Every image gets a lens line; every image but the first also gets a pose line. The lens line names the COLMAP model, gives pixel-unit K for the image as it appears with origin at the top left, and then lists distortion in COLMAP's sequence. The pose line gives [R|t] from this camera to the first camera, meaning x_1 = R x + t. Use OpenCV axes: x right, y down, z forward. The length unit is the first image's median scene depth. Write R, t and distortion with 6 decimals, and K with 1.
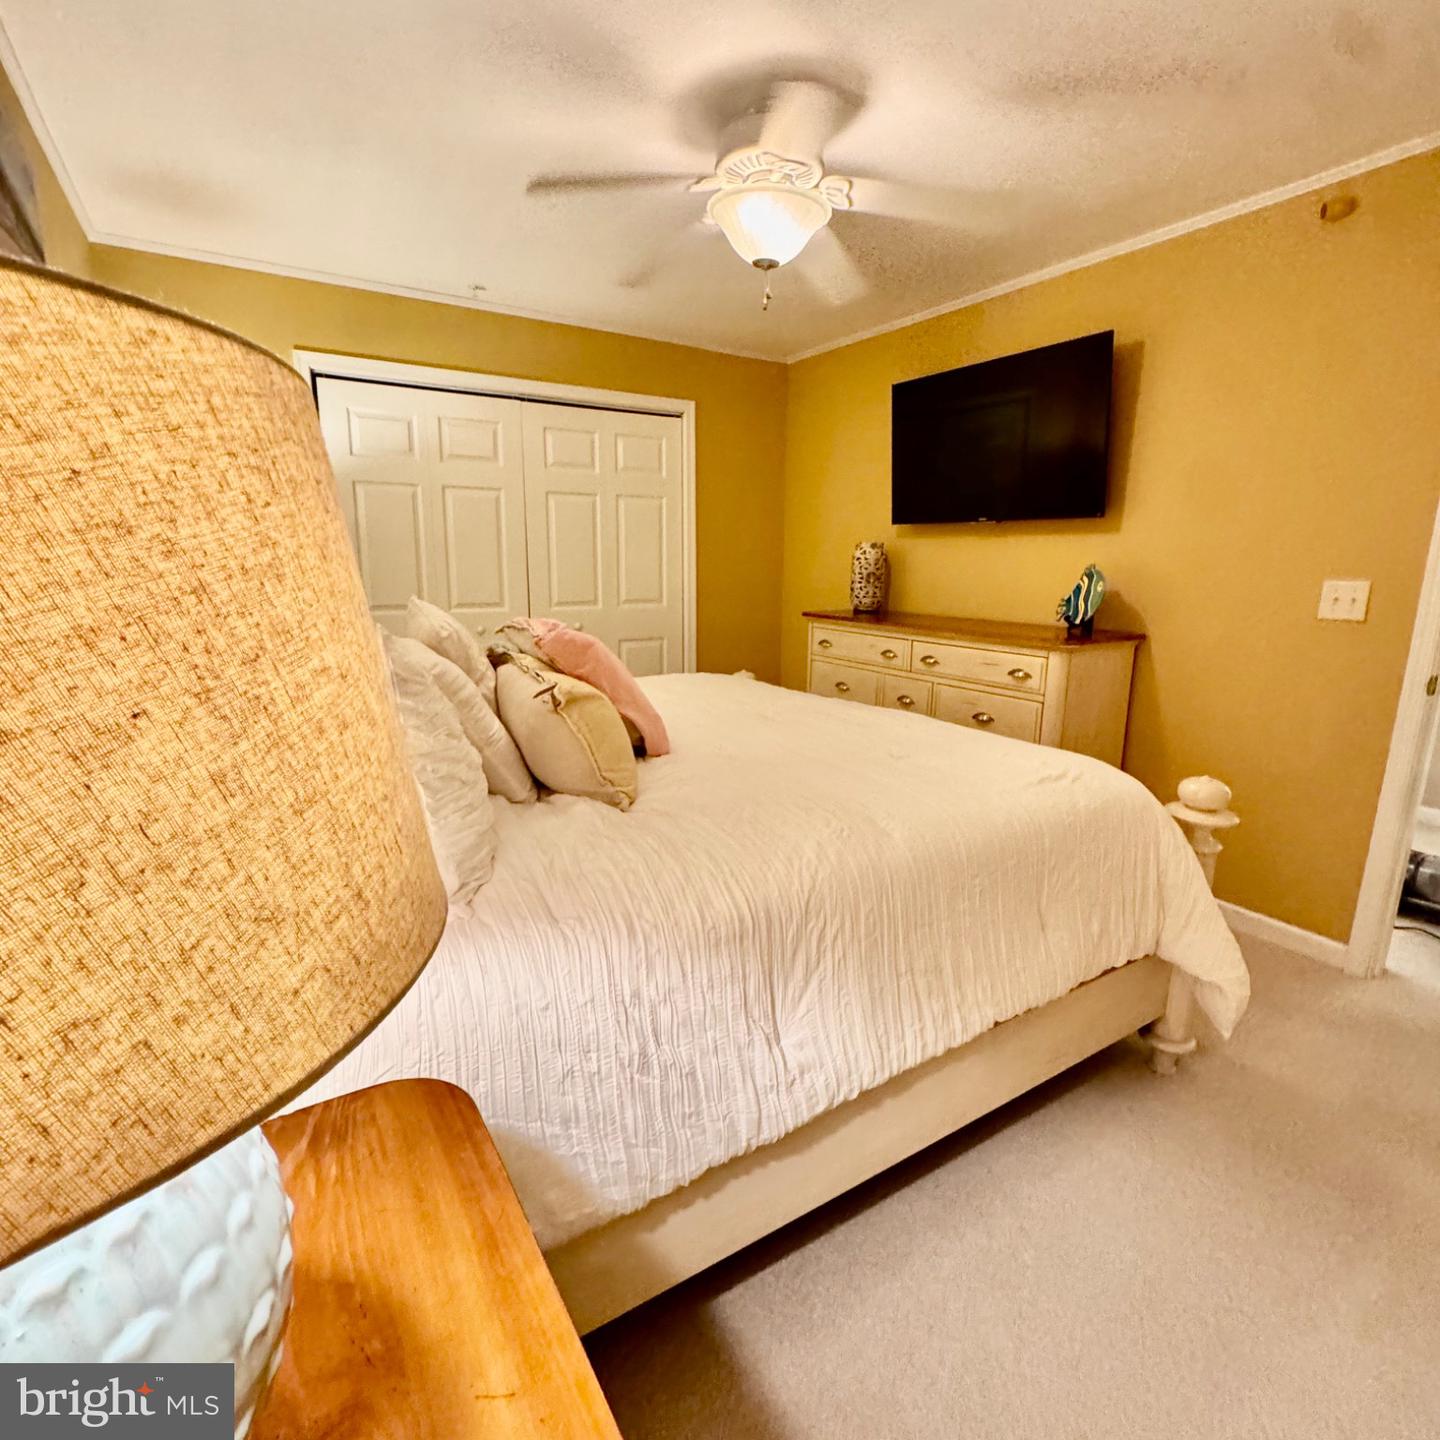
lens RADIAL K [[766.1, 0, 723.3], [0, 766.1, 711.6], [0, 0, 1]] dist [-0.001322, -0.000193]
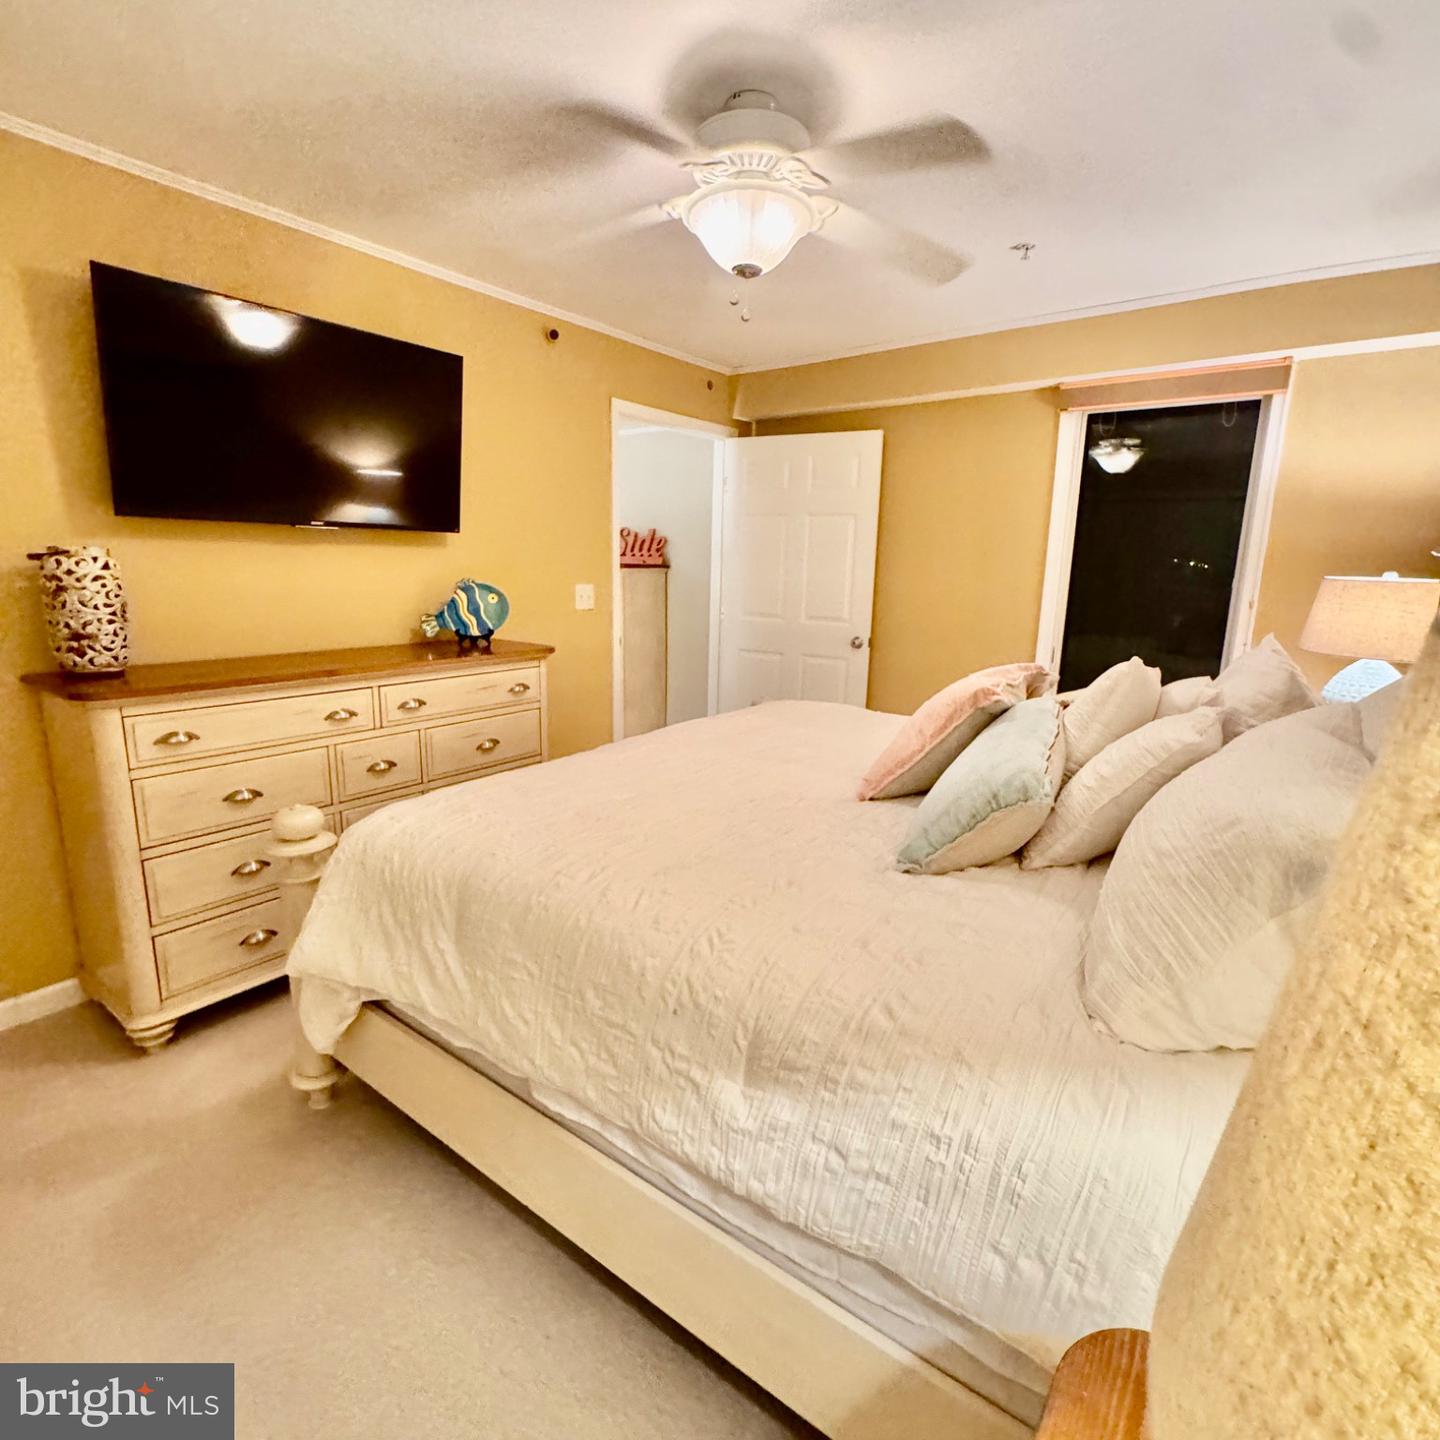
lens RADIAL K [[766.1, 0, 723.8], [0, 766.1, 721.2], [0, 0, 1]] dist [-0.001322, -0.000193]
pose [[-0.361257, -0.213207, 0.907764, -0.638638], [0.157181, 0.945655, 0.284659, -0.250046], [-0.919123, 0.245518, -0.308112, 1.044912]]
